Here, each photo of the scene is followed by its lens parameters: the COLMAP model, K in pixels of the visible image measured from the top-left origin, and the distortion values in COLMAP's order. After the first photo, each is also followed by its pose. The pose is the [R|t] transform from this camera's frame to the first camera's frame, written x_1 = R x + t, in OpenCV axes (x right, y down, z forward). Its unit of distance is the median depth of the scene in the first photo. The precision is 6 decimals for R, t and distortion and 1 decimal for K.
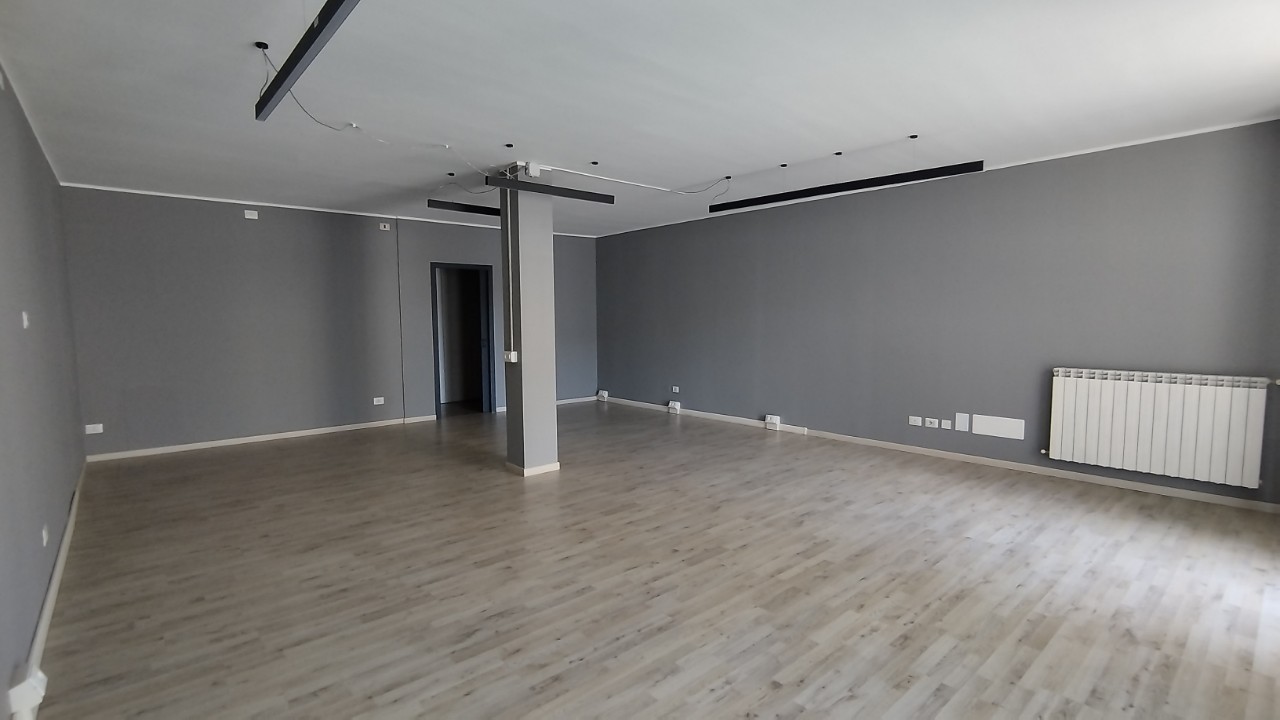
lens RADIAL K [[584.7, 0, 635.2], [0, 584.7, 369.1], [0, 0, 1]] dist [-0.002881, 0.002300]
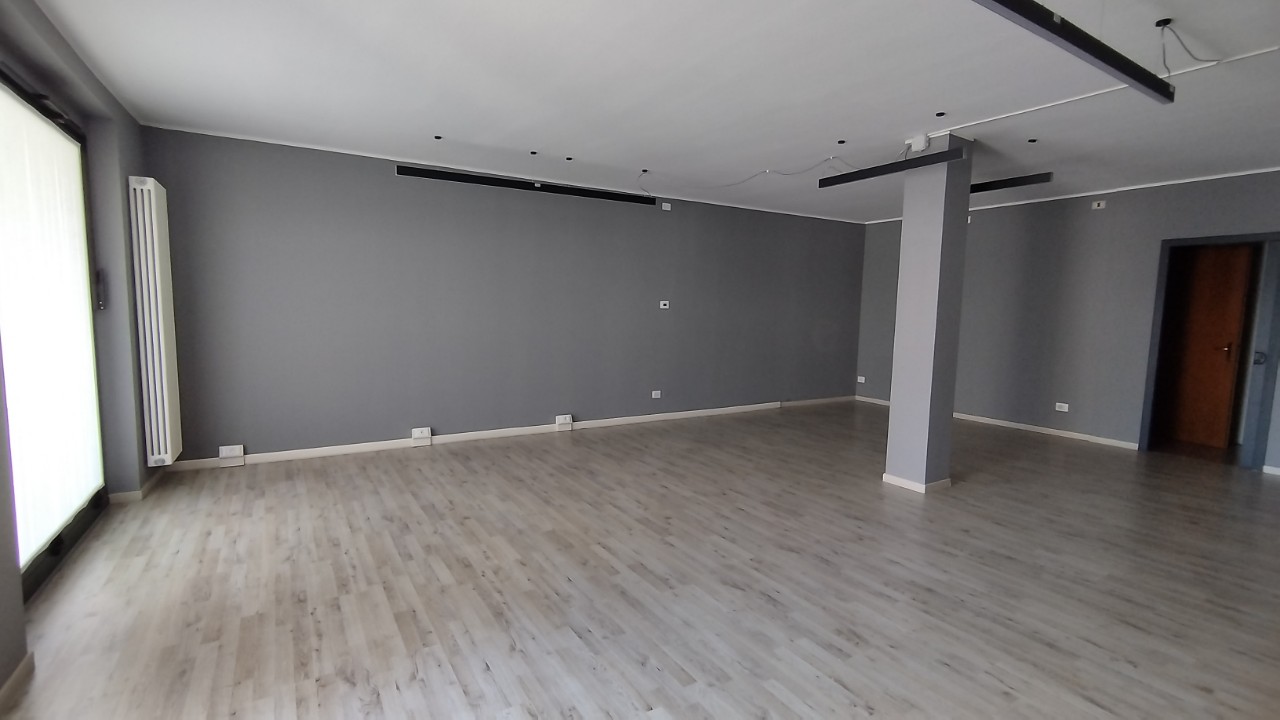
lens RADIAL K [[584.7, 0, 638.3], [0, 584.7, 369.6], [0, 0, 1]] dist [-0.002881, 0.002300]
pose [[-0.168943, 0.115126, -0.978879, 1.270482], [-0.108303, 0.984973, 0.134534, -0.122932], [0.979658, 0.128744, -0.153935, 1.213040]]
